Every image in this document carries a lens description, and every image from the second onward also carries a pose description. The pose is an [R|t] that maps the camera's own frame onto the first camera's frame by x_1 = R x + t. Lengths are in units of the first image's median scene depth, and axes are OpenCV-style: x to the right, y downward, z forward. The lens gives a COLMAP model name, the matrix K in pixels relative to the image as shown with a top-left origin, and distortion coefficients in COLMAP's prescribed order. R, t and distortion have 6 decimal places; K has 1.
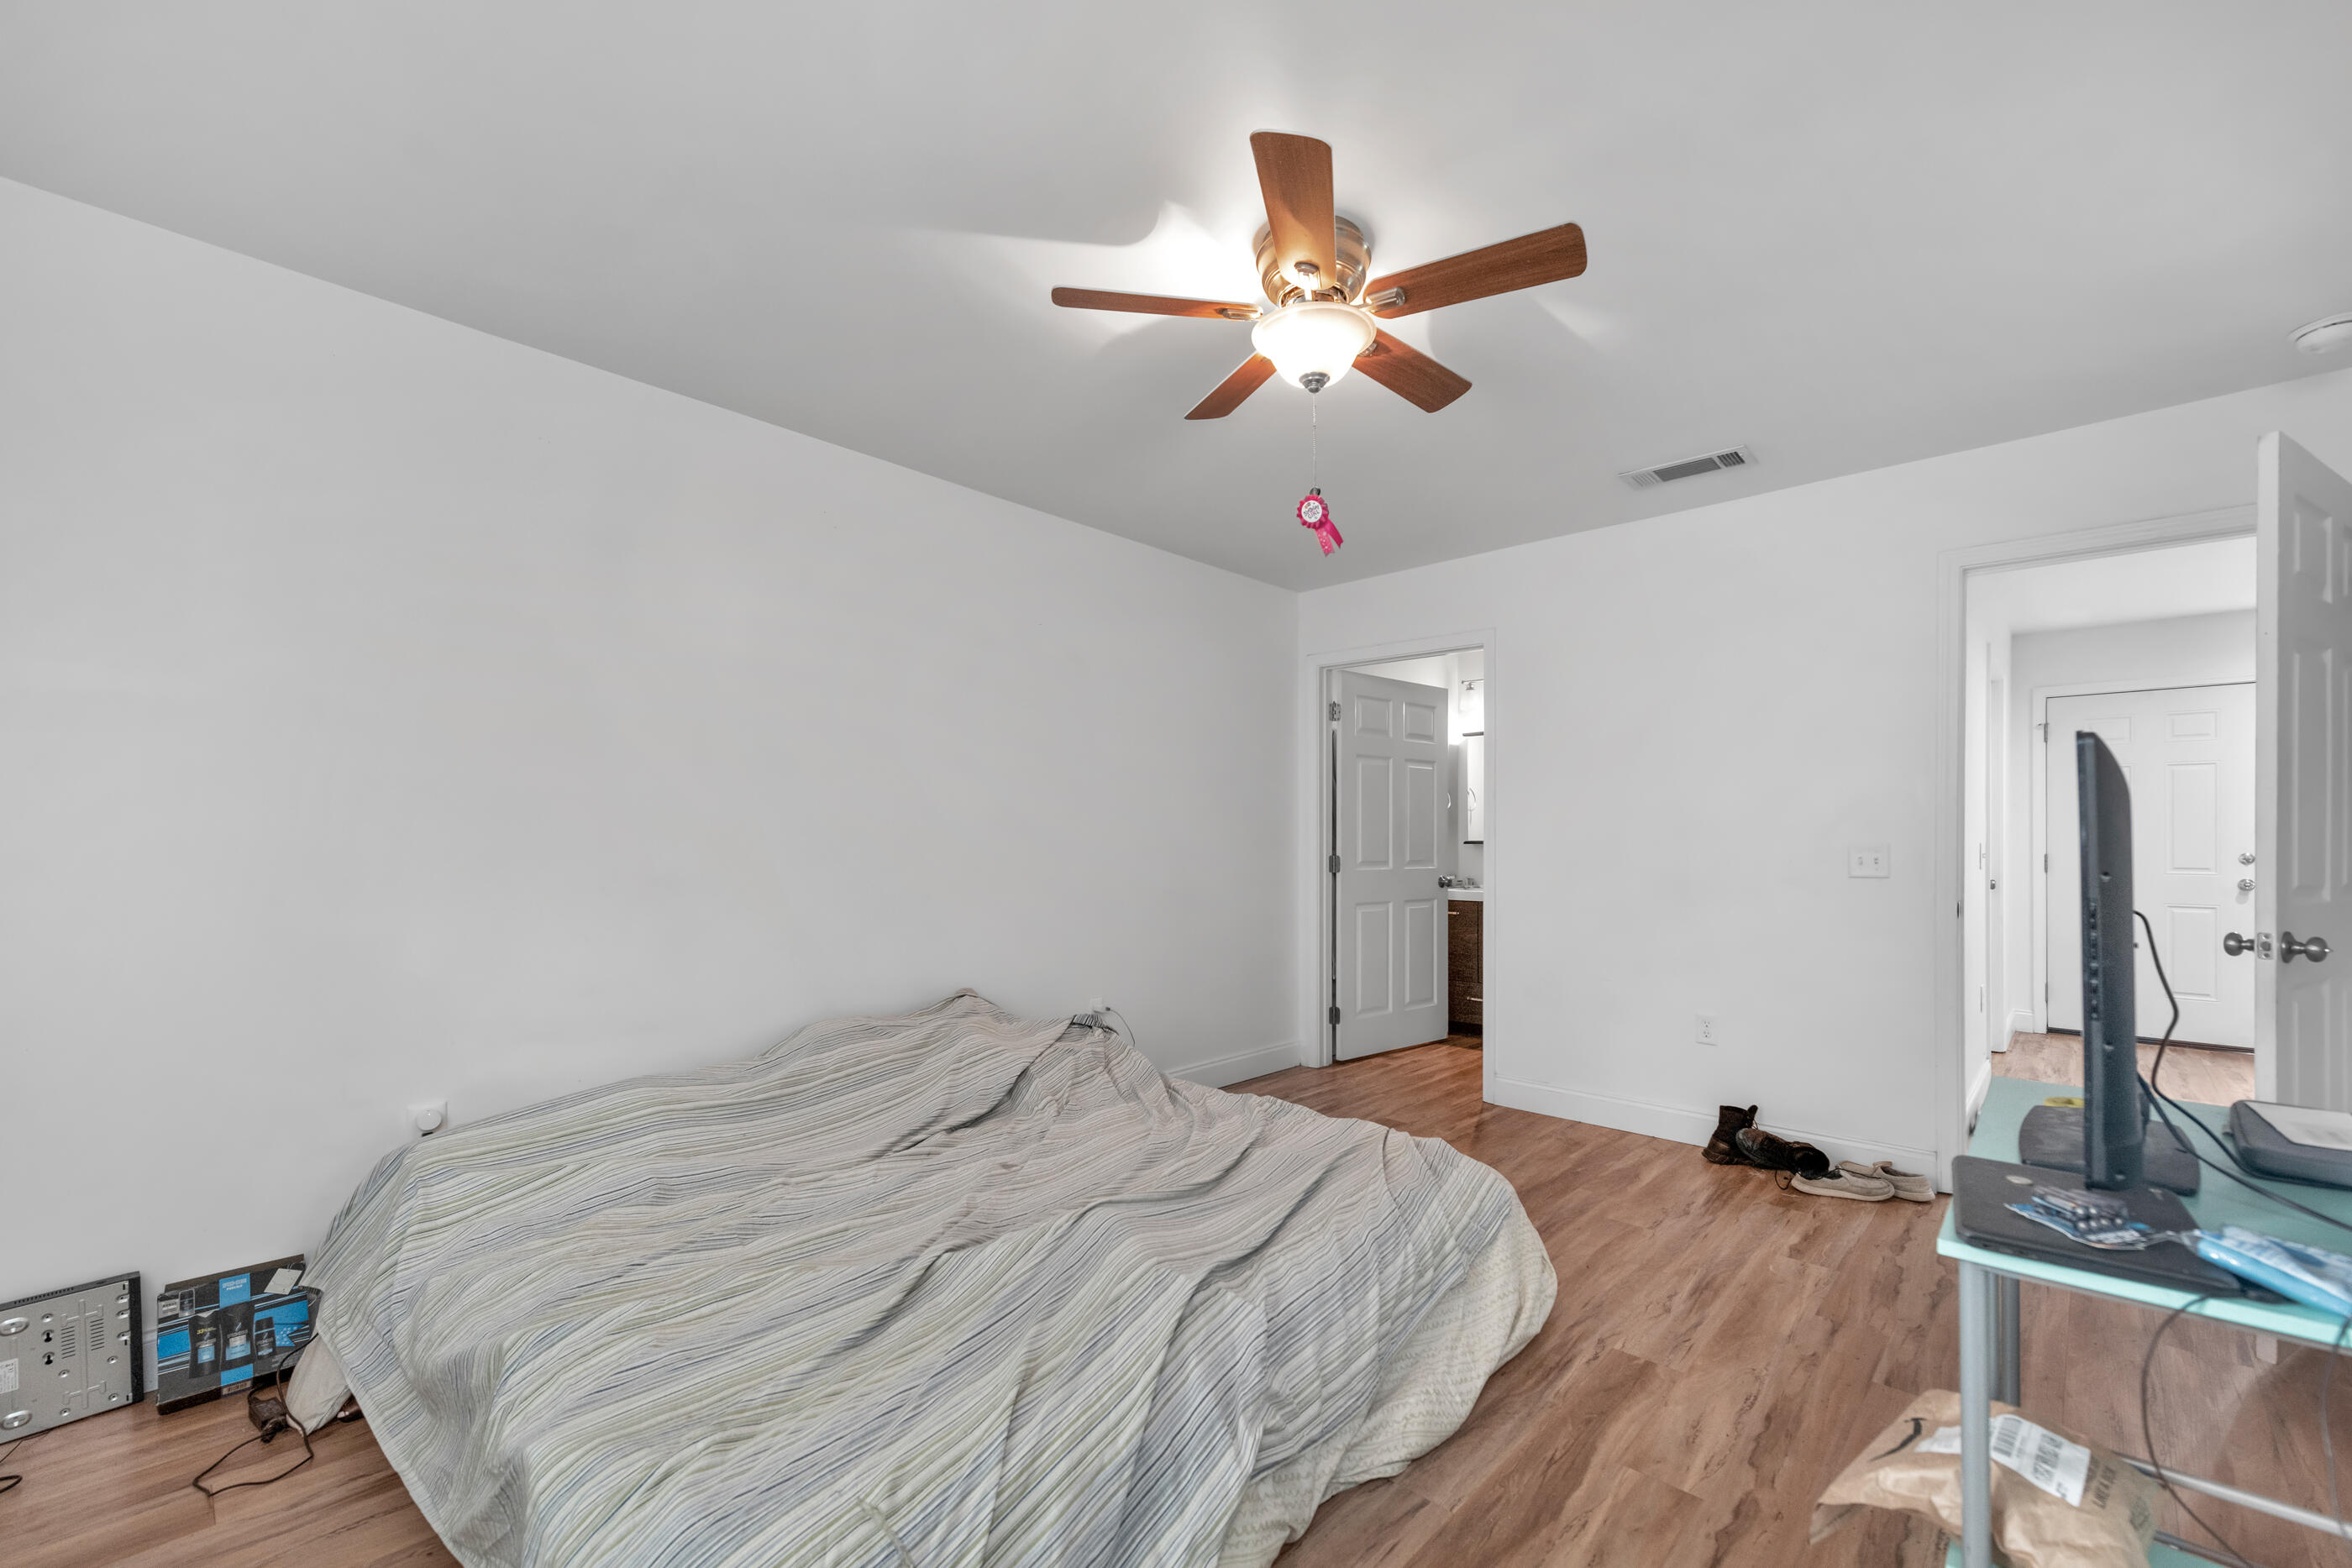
lens RADIAL K [[970.8, 0, 1188.8], [0, 970.8, 796.0], [0, 0, 1]] dist [0.018044, -0.000123]
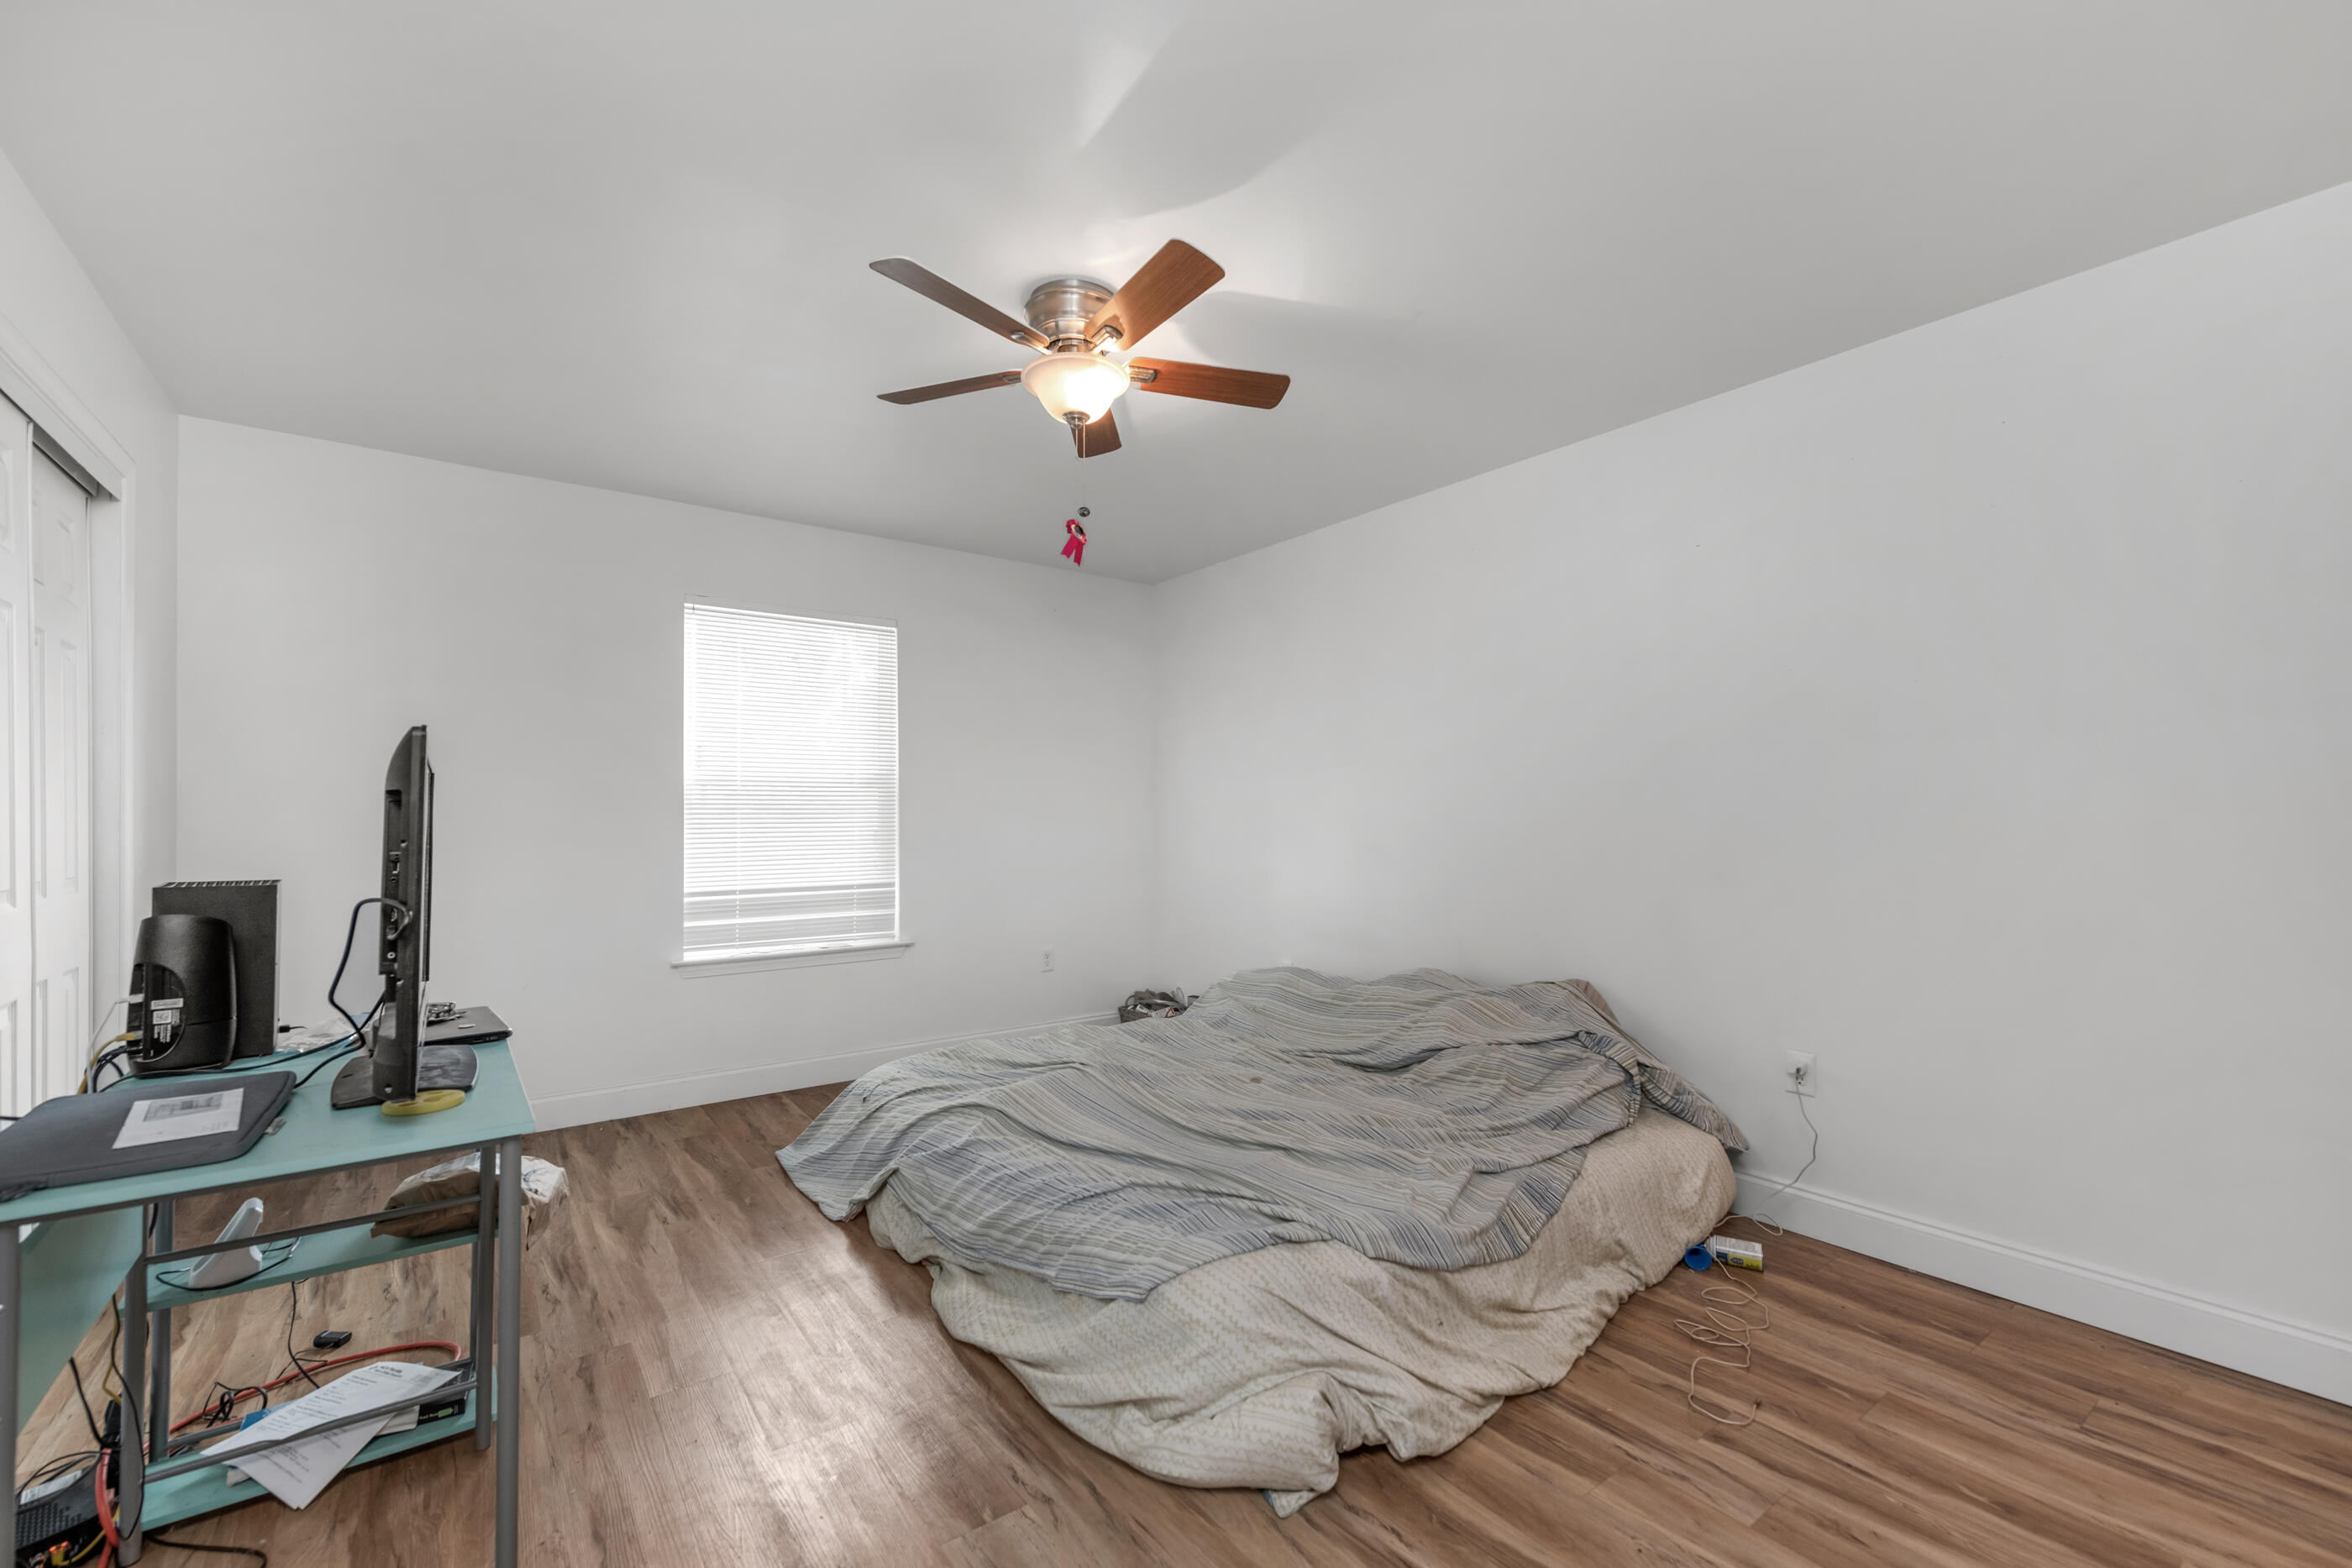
lens RADIAL K [[970.8, 0, 1188.8], [0, 970.8, 796.0], [0, 0, 1]] dist [0.018044, -0.000123]
pose [[-0.175870, -0.016726, -0.984271, 1.114795], [0.025252, 0.999450, -0.021496, 0.053021], [0.984089, -0.028635, -0.175351, 1.233043]]
